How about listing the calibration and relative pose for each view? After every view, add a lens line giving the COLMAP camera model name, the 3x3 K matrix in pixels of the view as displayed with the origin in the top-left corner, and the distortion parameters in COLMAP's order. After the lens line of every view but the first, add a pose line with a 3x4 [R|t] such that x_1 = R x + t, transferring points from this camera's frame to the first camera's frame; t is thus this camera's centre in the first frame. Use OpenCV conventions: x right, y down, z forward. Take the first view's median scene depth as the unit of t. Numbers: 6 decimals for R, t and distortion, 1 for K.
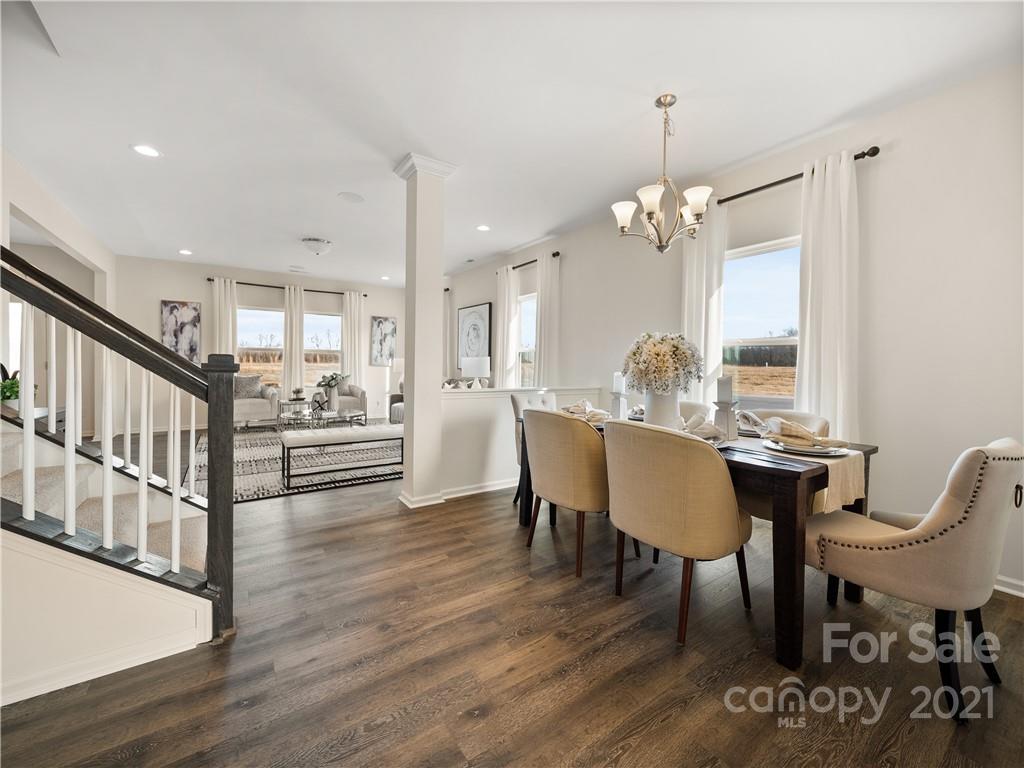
lens RADIAL K [[409.6, 0, 512.0], [0, 409.6, 384.0], [0, 0, 1]] dist [-0.002992, -0.000373]
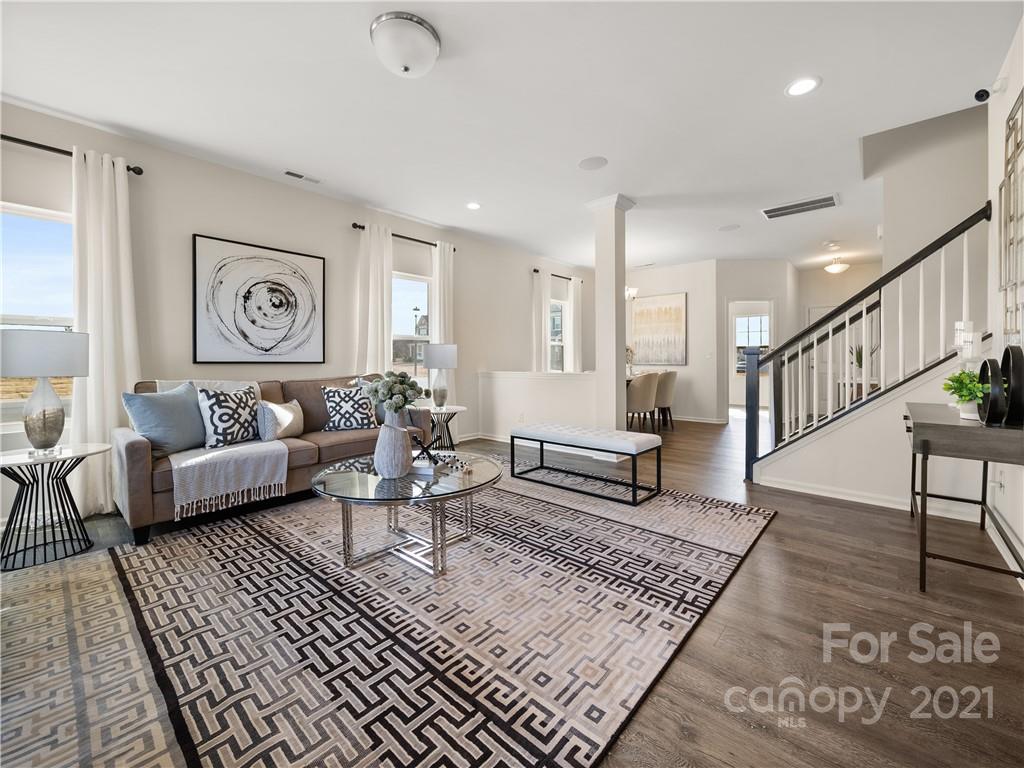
lens RADIAL K [[419.0, 0, 514.1], [0, 419.0, 365.0], [0, 0, 1]] dist [-0.000911, -0.000307]
pose [[-0.237043, -0.019862, 0.971296, -0.724703], [0.049139, 0.998266, 0.032406, -0.034912], [-0.970256, 0.055410, -0.235656, 0.821822]]
